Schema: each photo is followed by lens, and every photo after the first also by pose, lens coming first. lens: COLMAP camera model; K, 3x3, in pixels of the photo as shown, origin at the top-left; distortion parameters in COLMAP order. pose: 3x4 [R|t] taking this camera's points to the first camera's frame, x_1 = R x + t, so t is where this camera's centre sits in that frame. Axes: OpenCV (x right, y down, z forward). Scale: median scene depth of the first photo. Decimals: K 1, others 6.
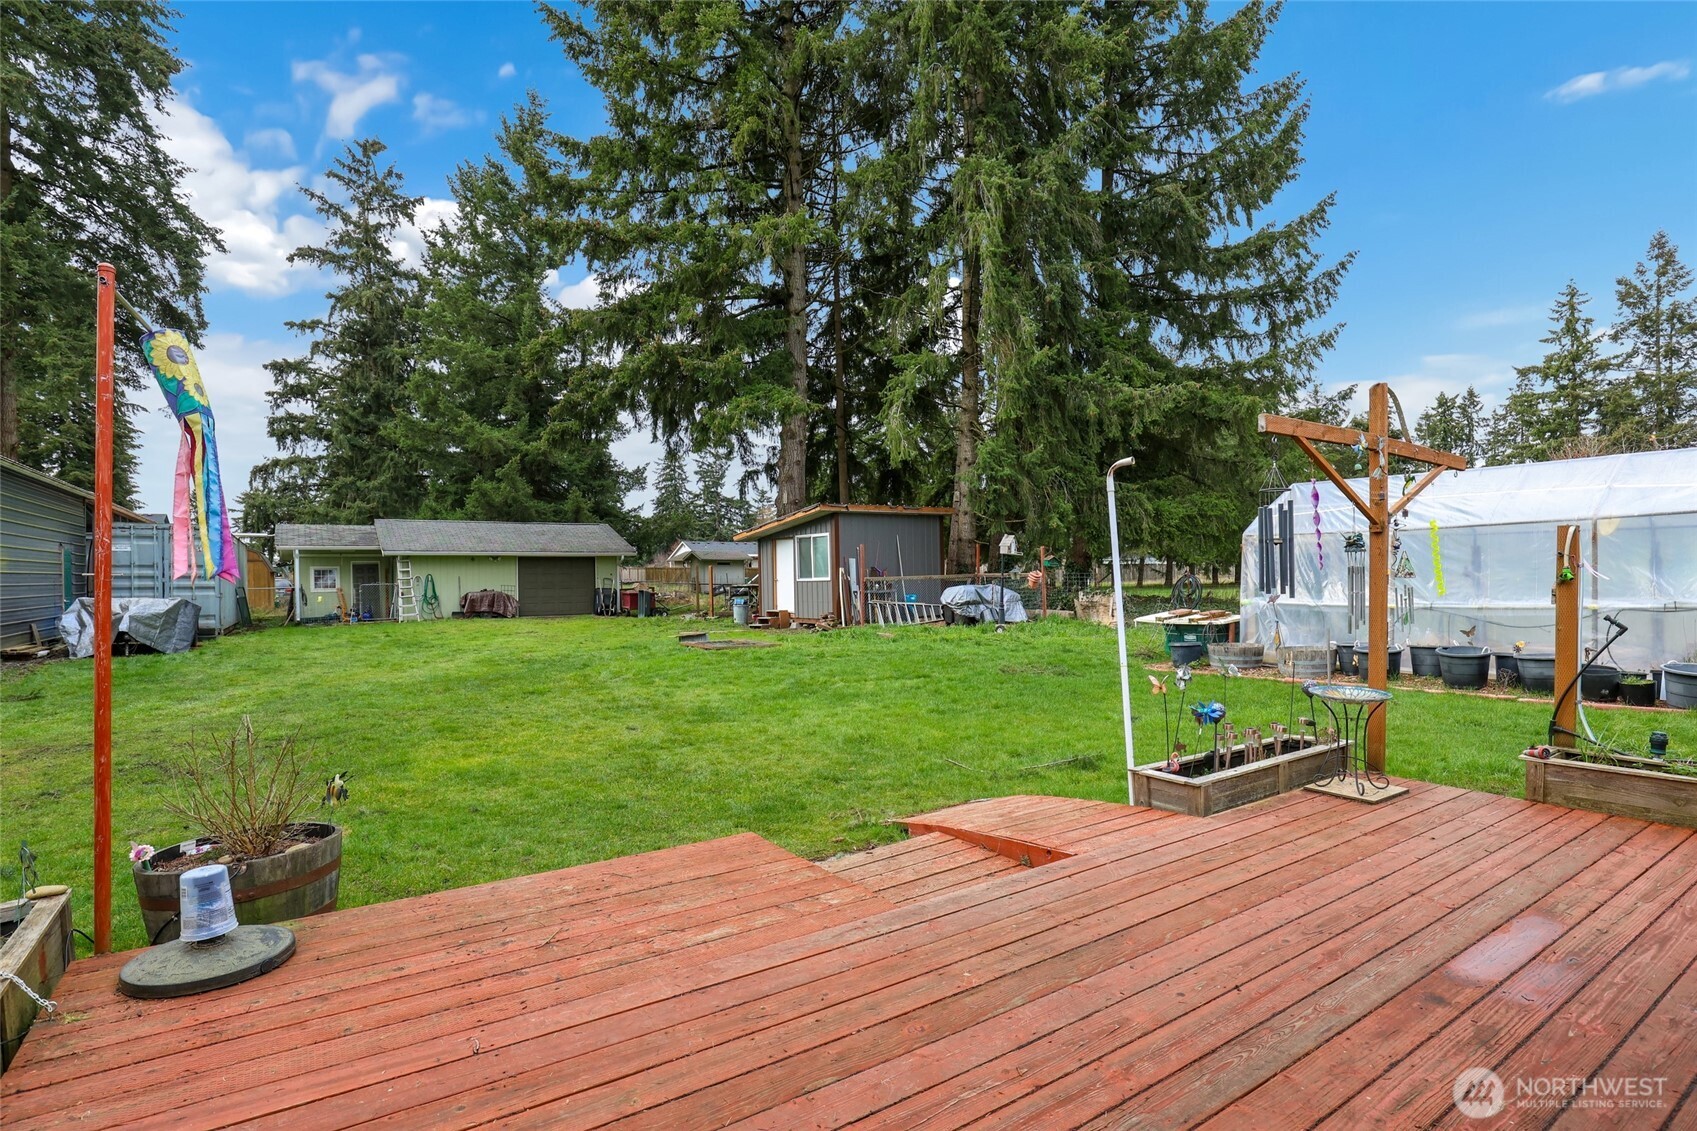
lens RADIAL K [[843.6, 0, 850.8], [0, 843.6, 578.8], [0, 0, 1]] dist [-0.028042, 0.010124]
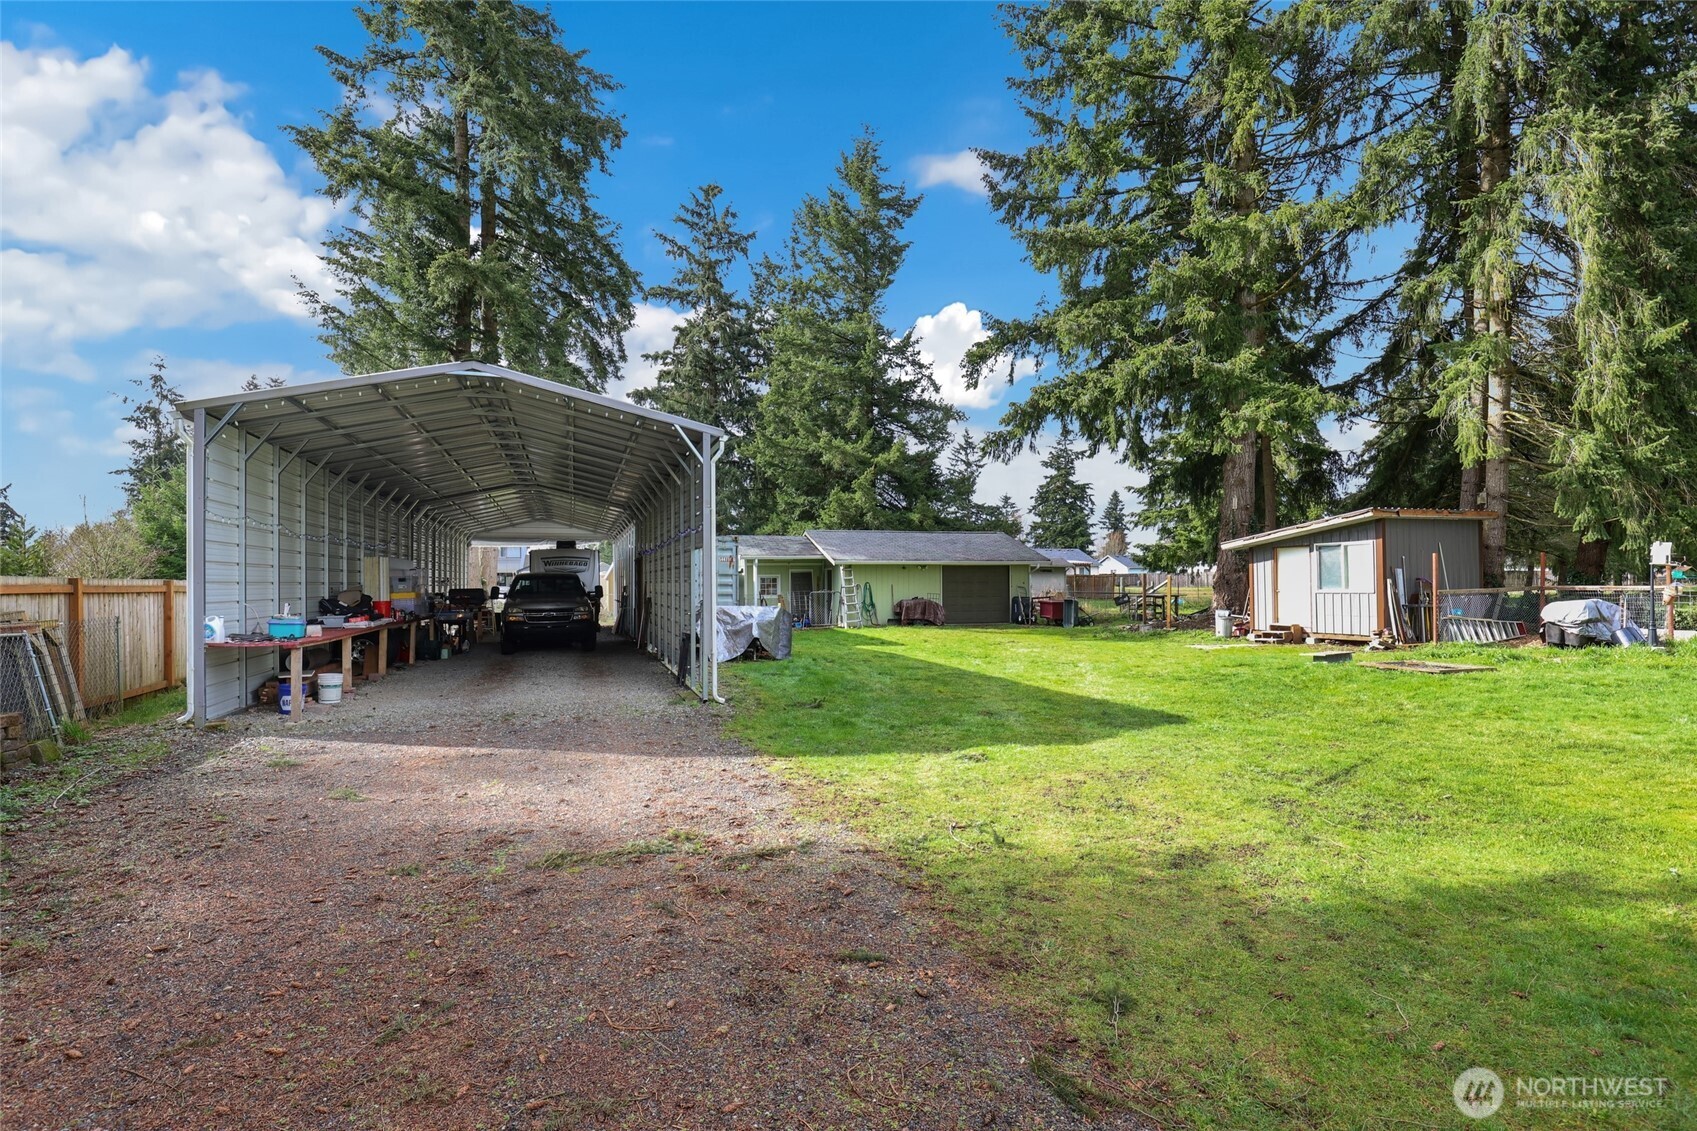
lens RADIAL K [[825.8, 0, 857.7], [0, 825.8, 577.7], [0, 0, 1]] dist [-0.027200, -0.000018]
pose [[0.968765, 0.002573, -0.247967, -0.134218], [-0.004262, 0.999971, -0.006275, -0.002649], [0.247943, 0.007135, 0.968748, 0.002576]]
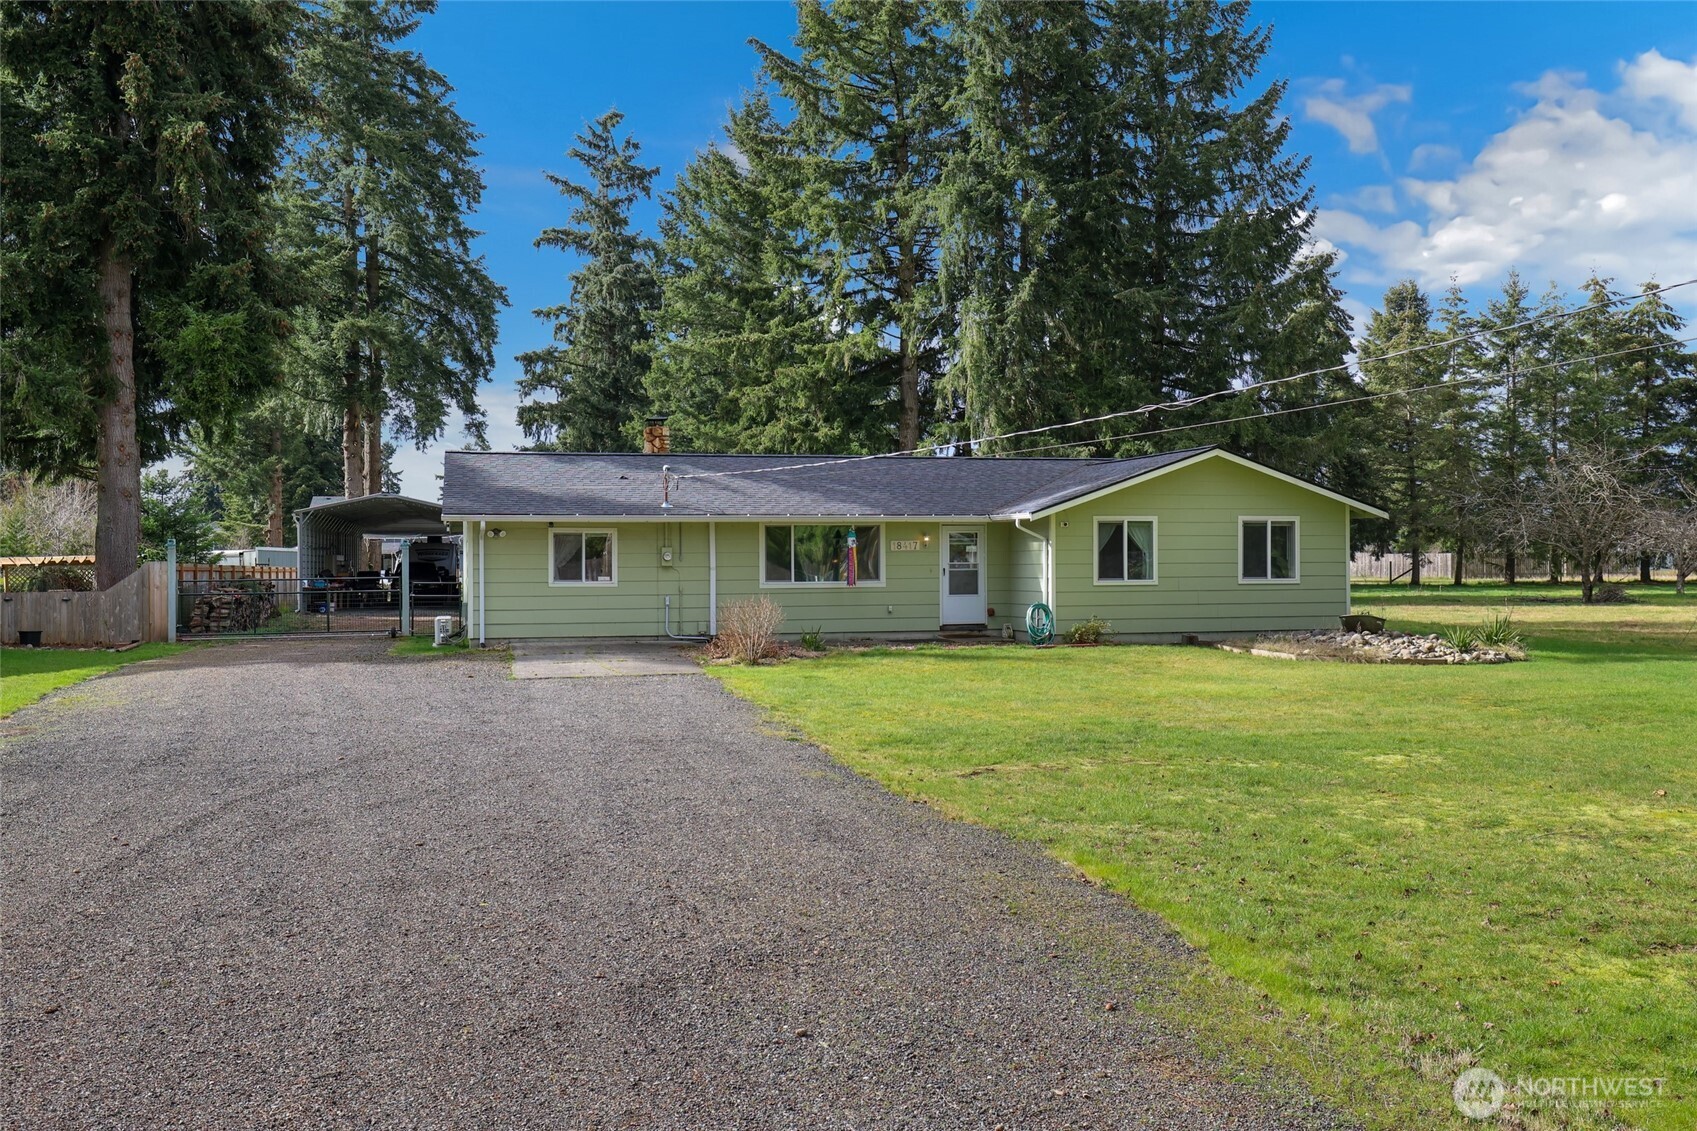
lens RADIAL K [[1556.5, 0, 848.5], [0, 1556.5, 565.5], [0, 0, 1]] dist [0.065015, -0.001063]
pose [[0.935830, 0.006721, -0.352387, 0.362810], [-0.007818, 0.999968, -0.001689, -0.004659], [0.352364, 0.004335, 0.935853, -0.667655]]
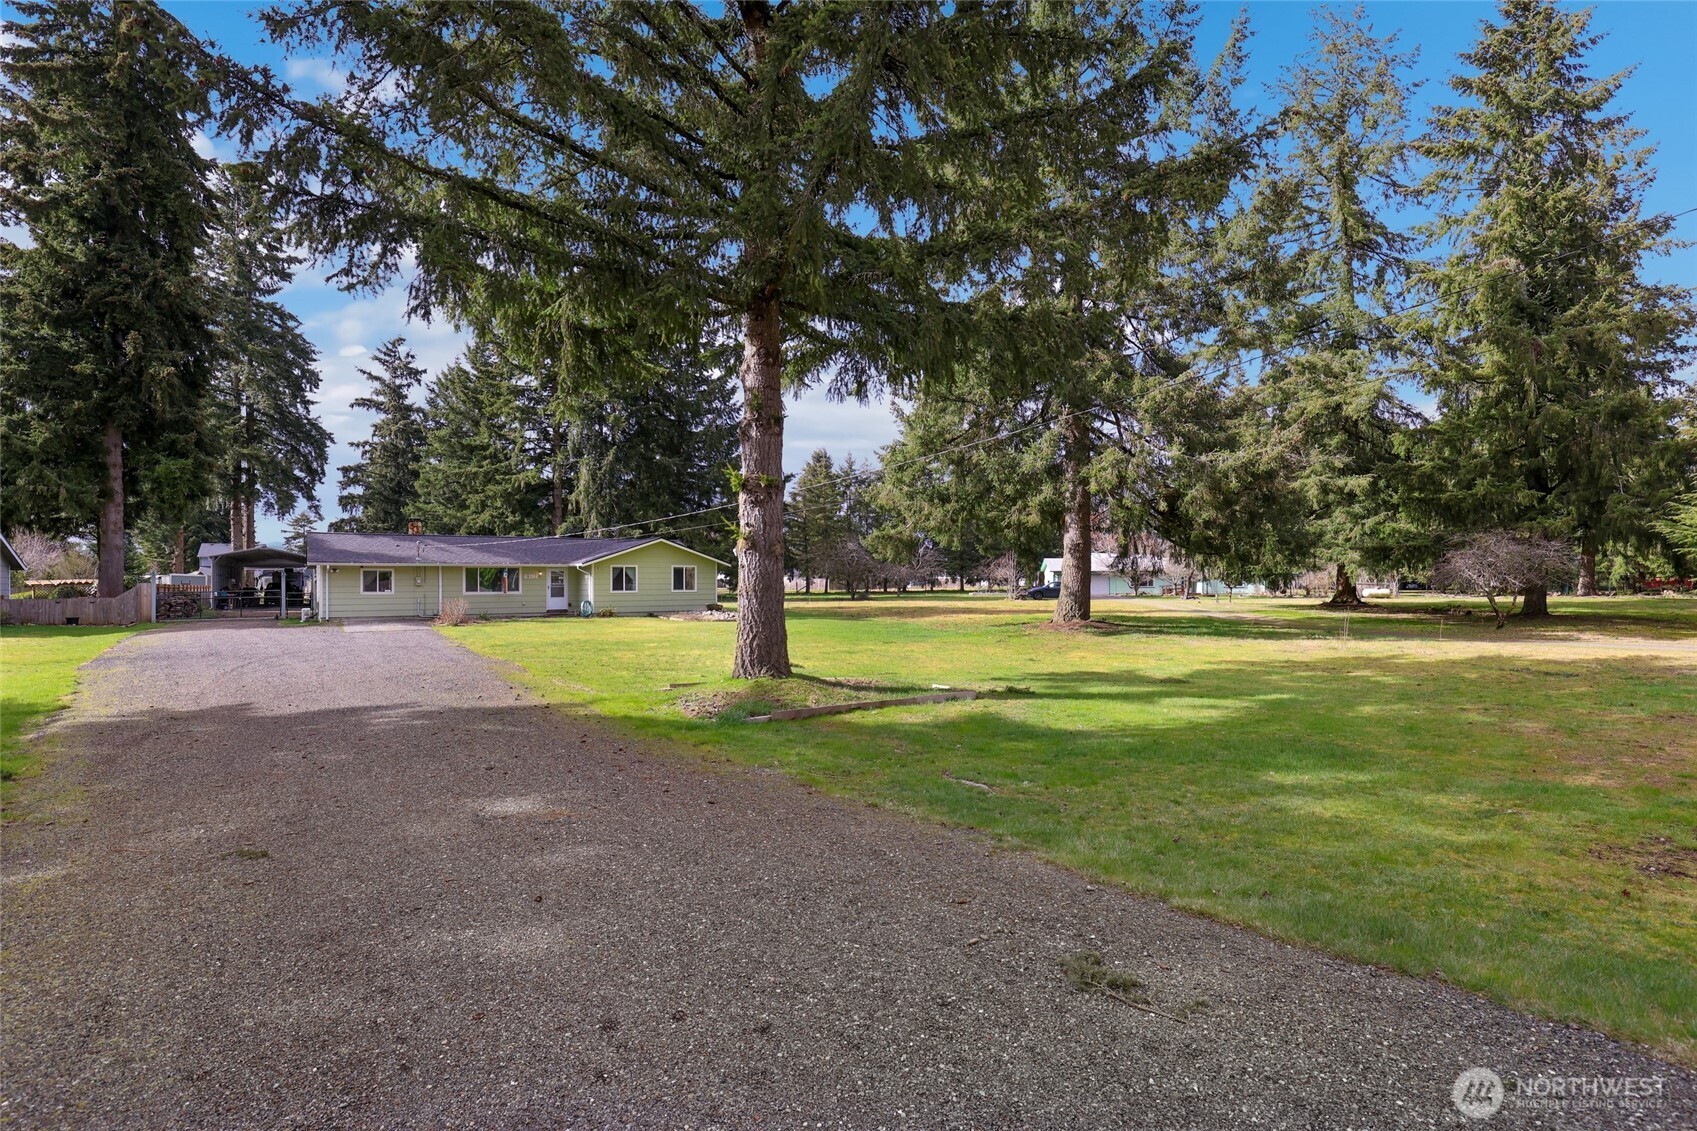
lens RADIAL K [[843.6, 0, 850.8], [0, 843.6, 578.8], [0, 0, 1]] dist [-0.028042, 0.010124]
pose [[0.999856, 0.007035, -0.015429, 0.469396], [-0.007196, 0.999920, -0.010379, -0.005480], [0.015354, 0.010488, 0.999827, -0.847844]]
